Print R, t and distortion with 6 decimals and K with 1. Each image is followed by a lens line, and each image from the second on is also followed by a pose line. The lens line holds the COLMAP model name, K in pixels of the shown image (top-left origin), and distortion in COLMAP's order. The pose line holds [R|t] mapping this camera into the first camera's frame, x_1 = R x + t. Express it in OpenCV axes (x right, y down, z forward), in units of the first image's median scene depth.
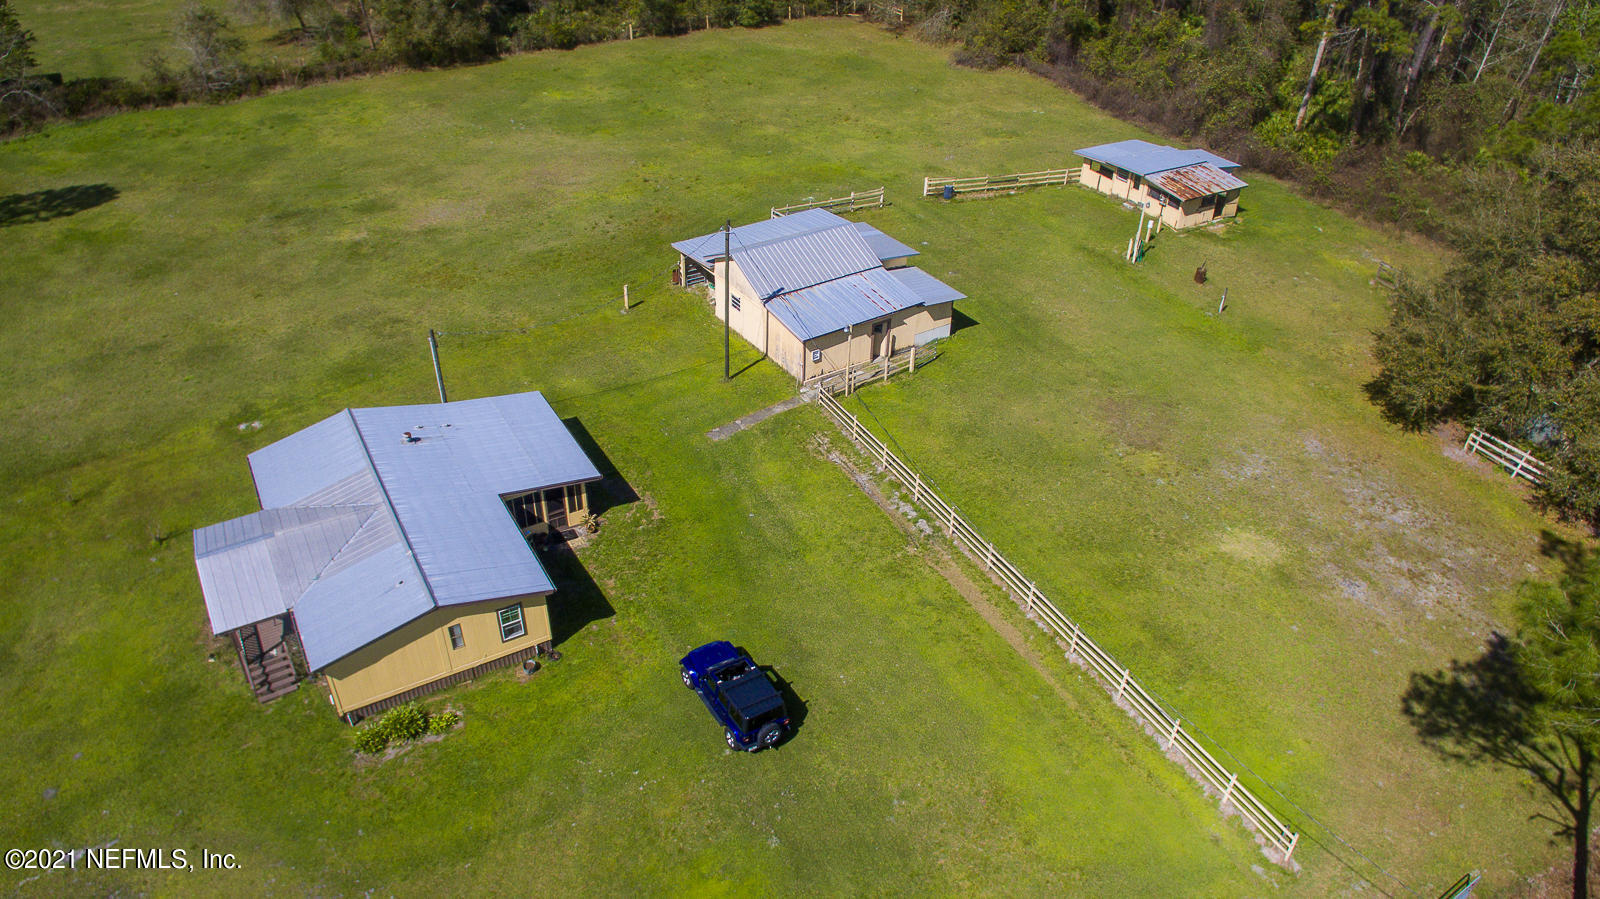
lens RADIAL K [[1078.5, 0, 801.1], [0, 1078.5, 459.6], [0, 0, 1]] dist [-0.126786, 0.094470]
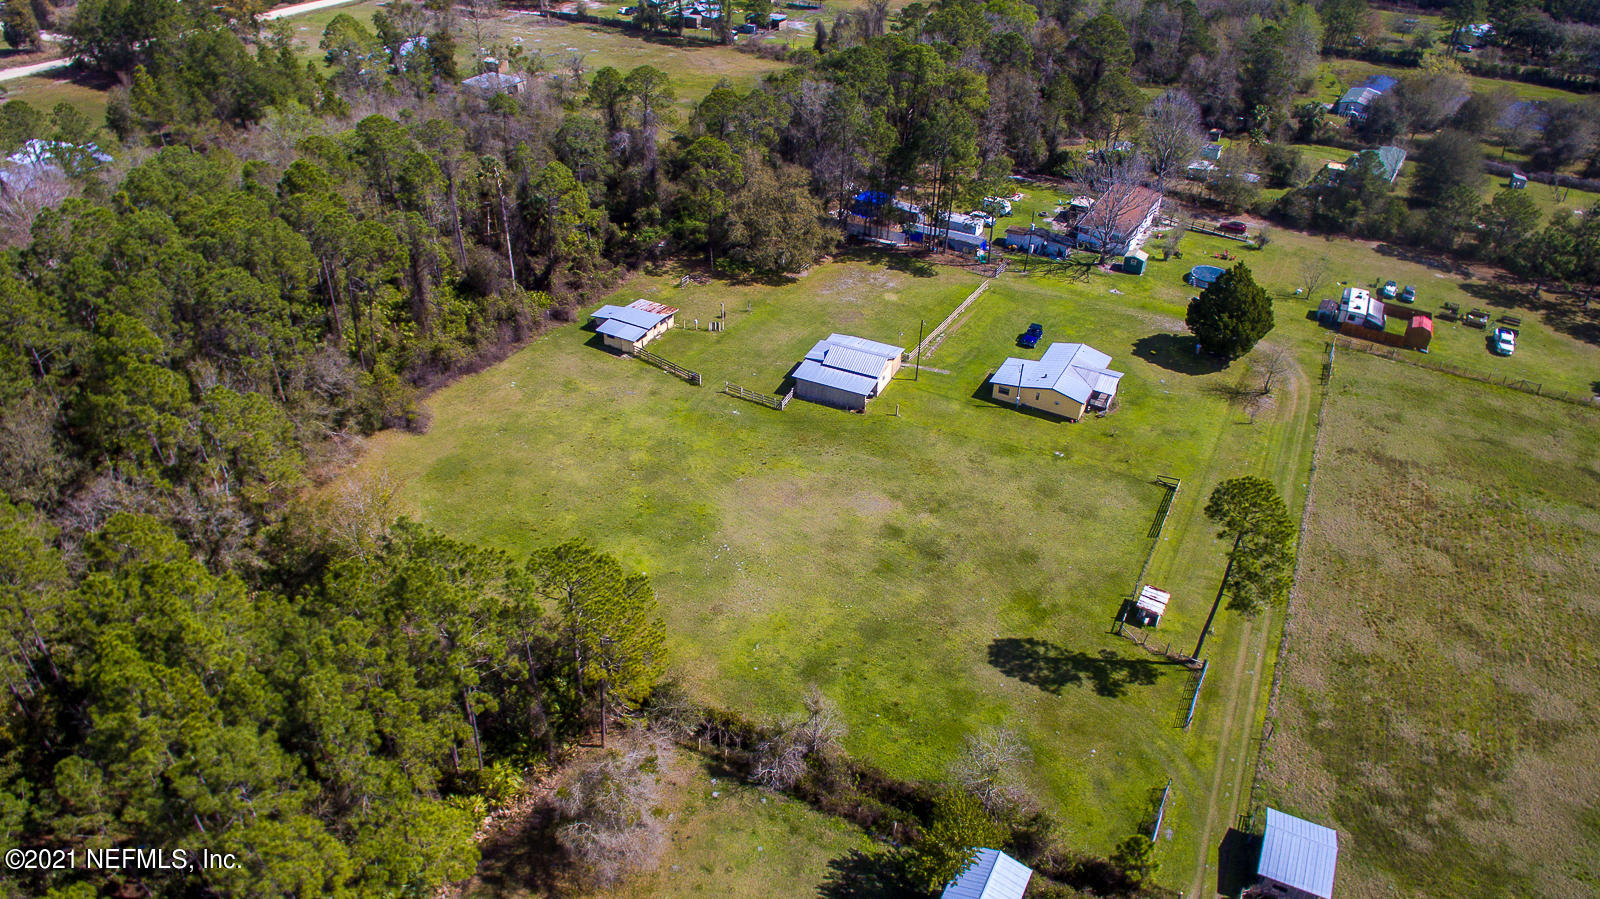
lens RADIAL K [[1078.5, 0, 801.1], [0, 1078.5, 459.6], [0, 0, 1]] dist [-0.126786, 0.094470]
pose [[-0.510211, -0.518536, 0.686152, -1.319424], [0.468020, 0.501938, 0.727335, -1.456454], [-0.721555, 0.692227, -0.013409, 0.992584]]
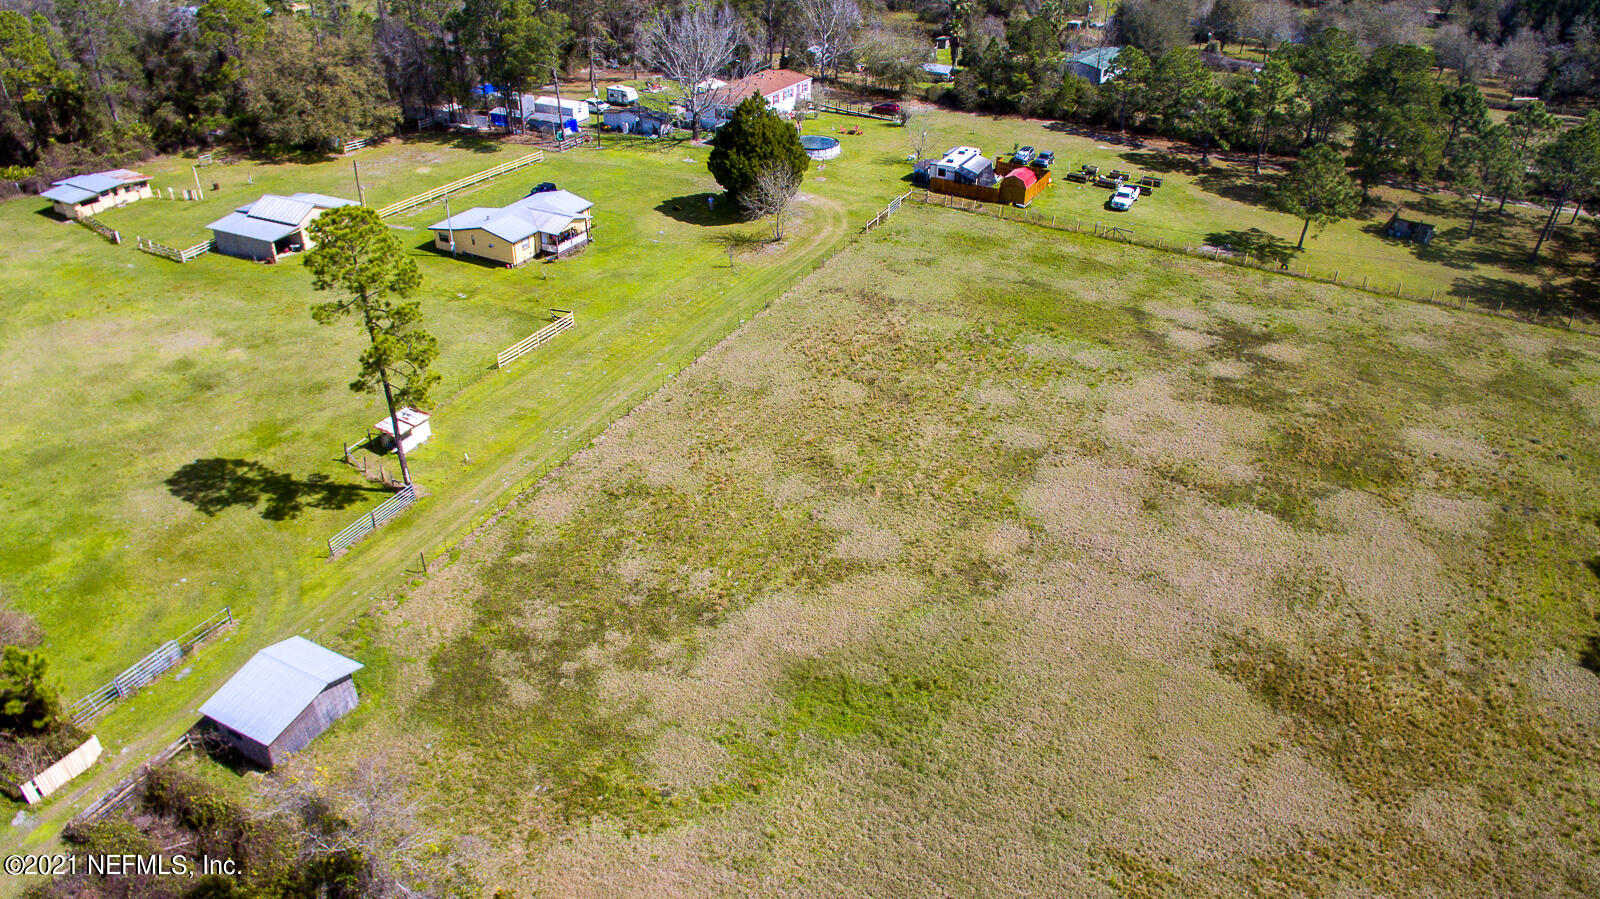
lens RADIAL K [[1078.5, 0, 801.1], [0, 1078.5, 459.6], [0, 0, 1]] dist [-0.126786, 0.094470]
pose [[-0.505859, -0.489750, 0.710107, -1.693755], [0.480020, 0.524152, 0.703452, -0.687327], [-0.716720, 0.696713, -0.030057, 0.536087]]
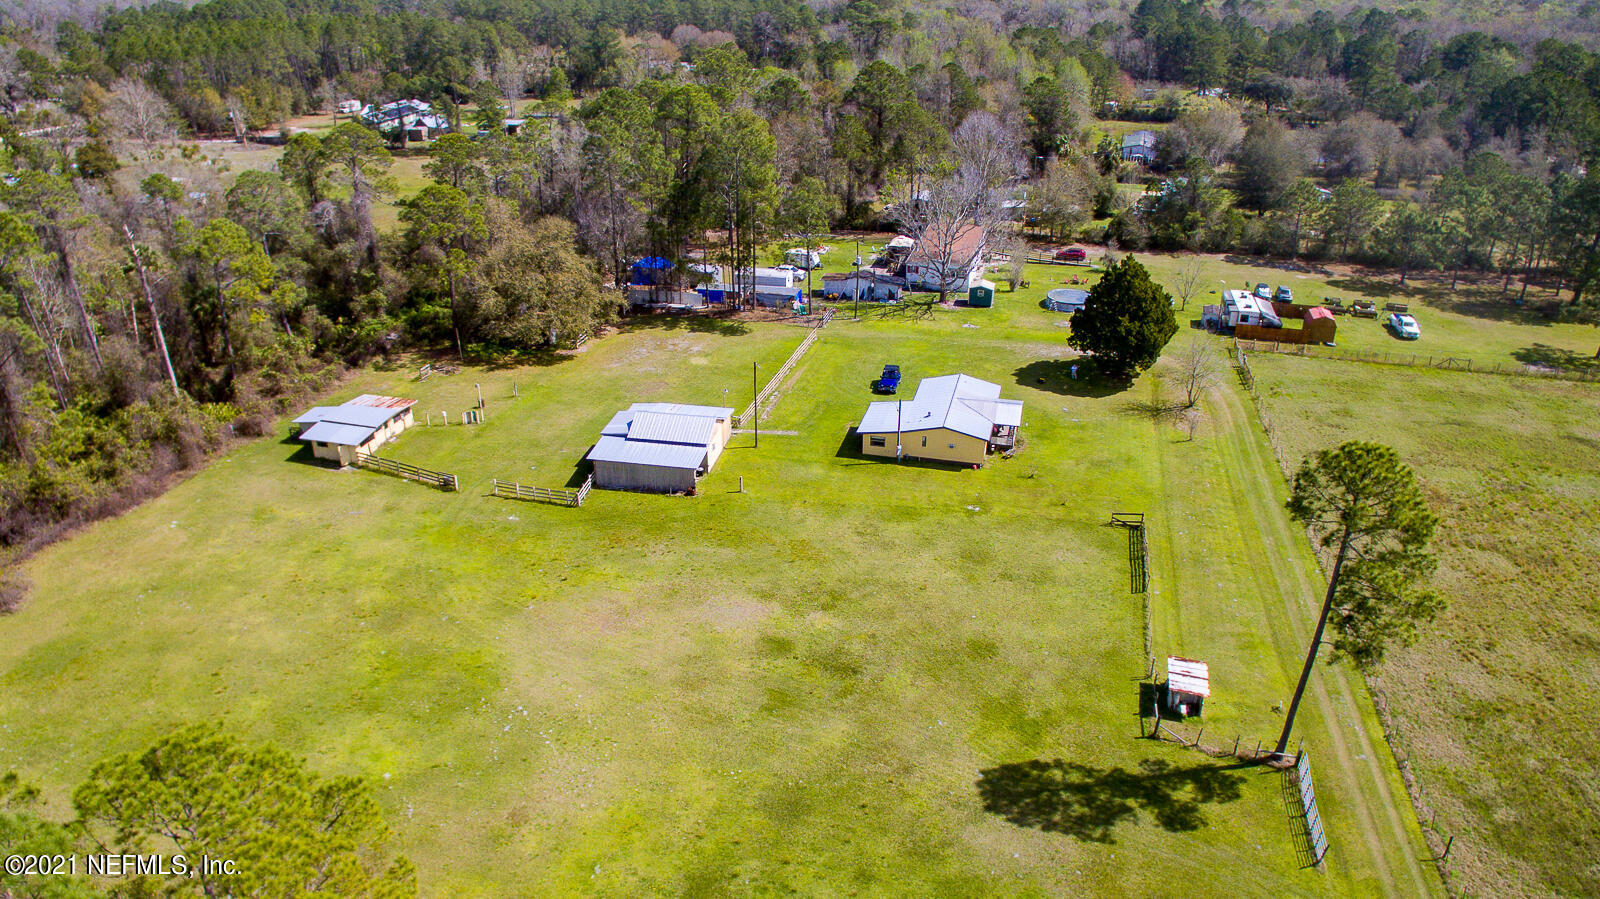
lens RADIAL K [[1078.5, 0, 801.1], [0, 1078.5, 459.6], [0, 0, 1]] dist [-0.126786, 0.094470]
pose [[-0.703115, -0.335752, 0.626817, -0.972992], [0.396849, 0.546167, 0.737707, -1.053284], [-0.590034, 0.767445, -0.250775, 1.053366]]
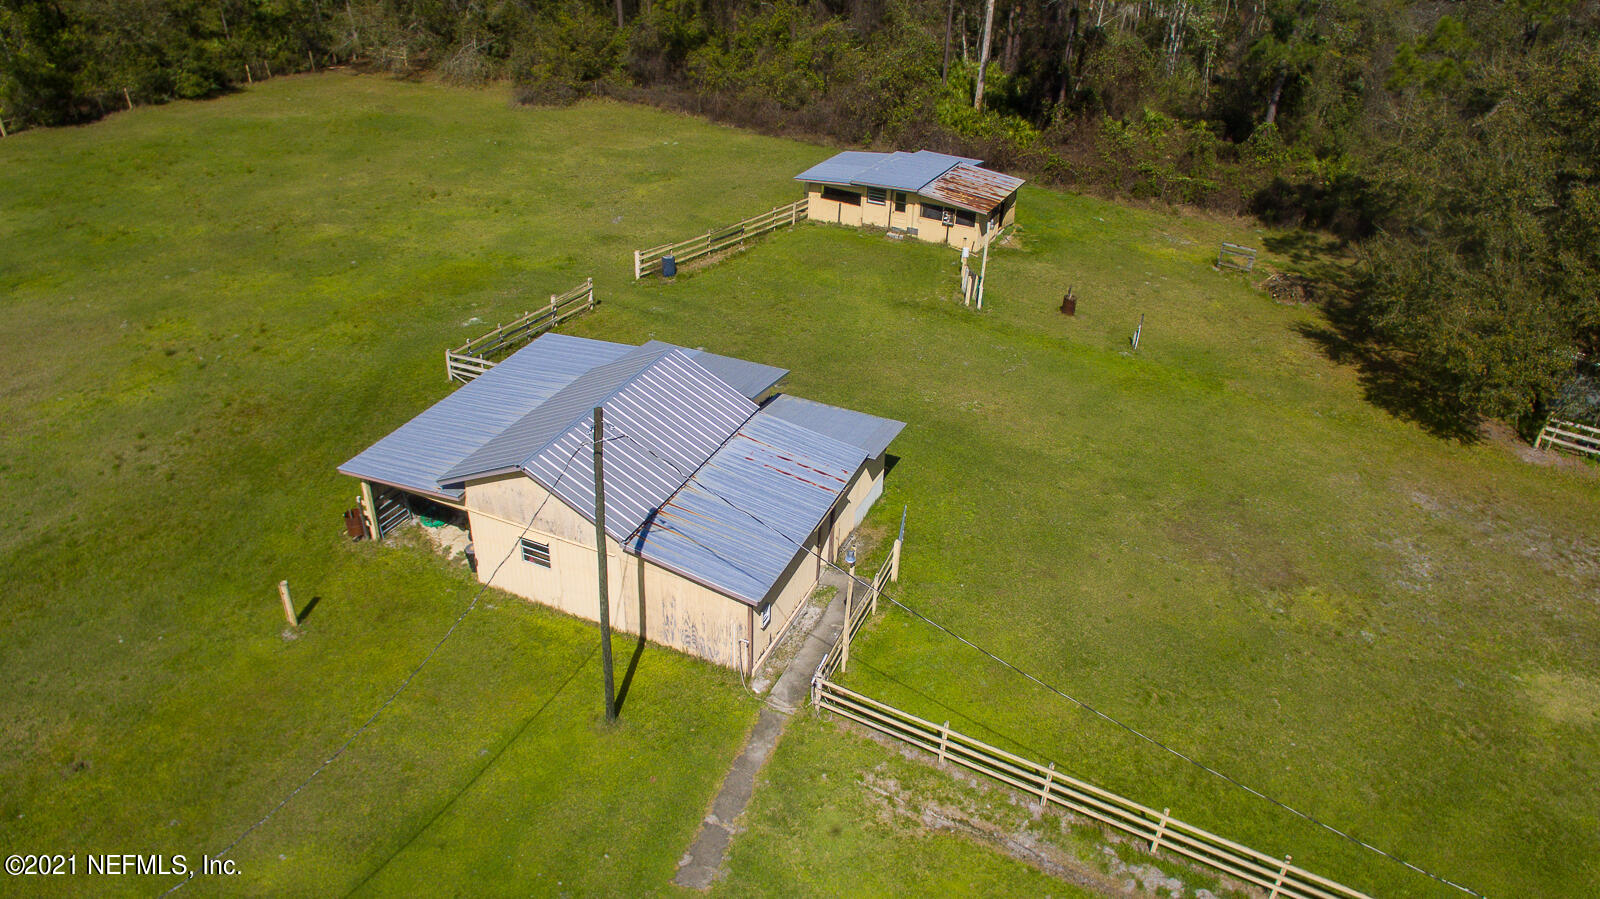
lens RADIAL K [[1078.5, 0, 801.1], [0, 1078.5, 459.6], [0, 0, 1]] dist [-0.126786, 0.094470]
pose [[0.847493, -0.269548, 0.457274, -0.132036], [0.293364, 0.955798, 0.019703, -0.123562], [-0.442373, 0.117449, 0.889107, 0.380953]]
